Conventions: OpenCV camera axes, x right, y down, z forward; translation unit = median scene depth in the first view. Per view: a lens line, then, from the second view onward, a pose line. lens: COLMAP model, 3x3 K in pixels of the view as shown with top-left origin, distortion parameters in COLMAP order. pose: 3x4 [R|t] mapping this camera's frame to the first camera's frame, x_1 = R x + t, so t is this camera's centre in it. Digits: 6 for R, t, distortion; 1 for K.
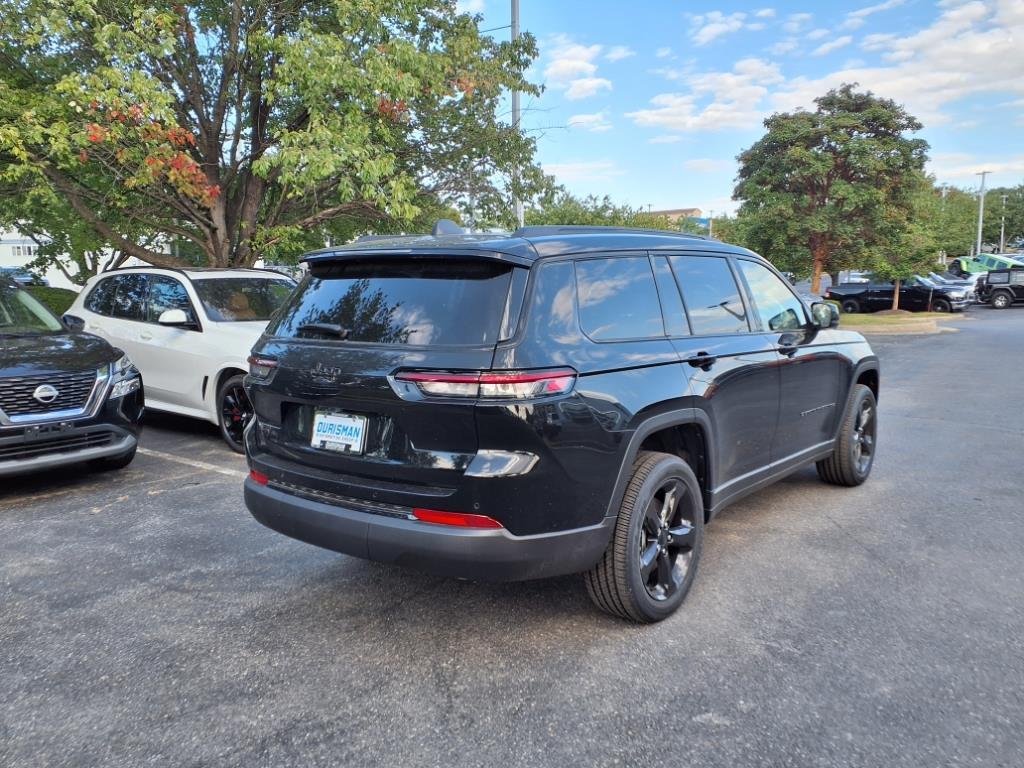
lens RADIAL K [[832.2, 0, 512.0], [0, 832.2, 384.0], [0, 0, 1]] dist [0.002414, -0.005161]
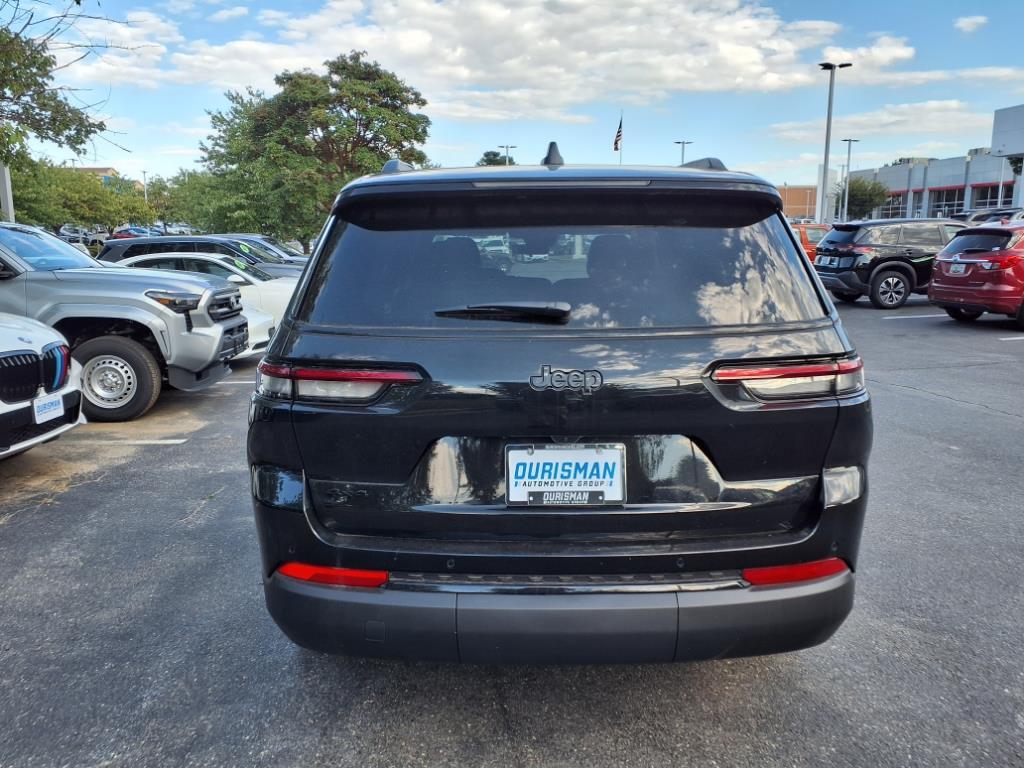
lens RADIAL K [[816.8, 0, 512.4], [0, 816.8, 393.1], [0, 0, 1]] dist [0.003600, -0.000190]
pose [[0.777425, -0.101404, 0.620747, -0.108644], [0.069911, 0.994734, 0.074942, -0.008704], [-0.625078, -0.014865, 0.780421, 0.101241]]
